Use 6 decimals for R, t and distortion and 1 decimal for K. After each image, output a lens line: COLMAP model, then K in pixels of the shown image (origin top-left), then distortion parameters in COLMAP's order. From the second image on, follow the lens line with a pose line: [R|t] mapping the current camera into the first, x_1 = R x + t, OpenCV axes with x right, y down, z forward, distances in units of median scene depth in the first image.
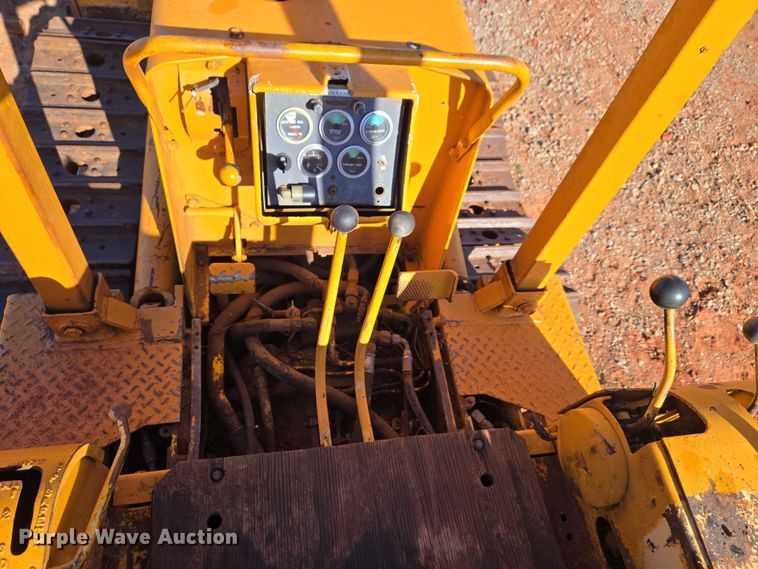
lens RADIAL K [[519.2, 0, 377.0], [0, 519.2, 288.0], [0, 0, 1]] dist [0.060364, -0.058025]
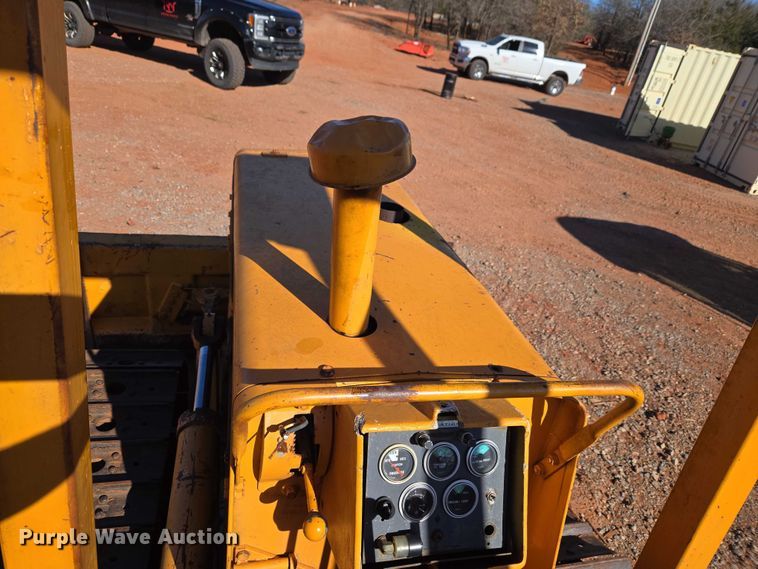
lens RADIAL K [[510.2, 0, 375.5], [0, 510.2, 288.0], [0, 0, 1]] dist [0.069261, -0.060278]
pose [[0.995574, -0.051150, 0.078845, -0.229585], [0.084188, 0.858277, -0.506234, -0.118208], [-0.041777, 0.510631, 0.858784, 0.092292]]
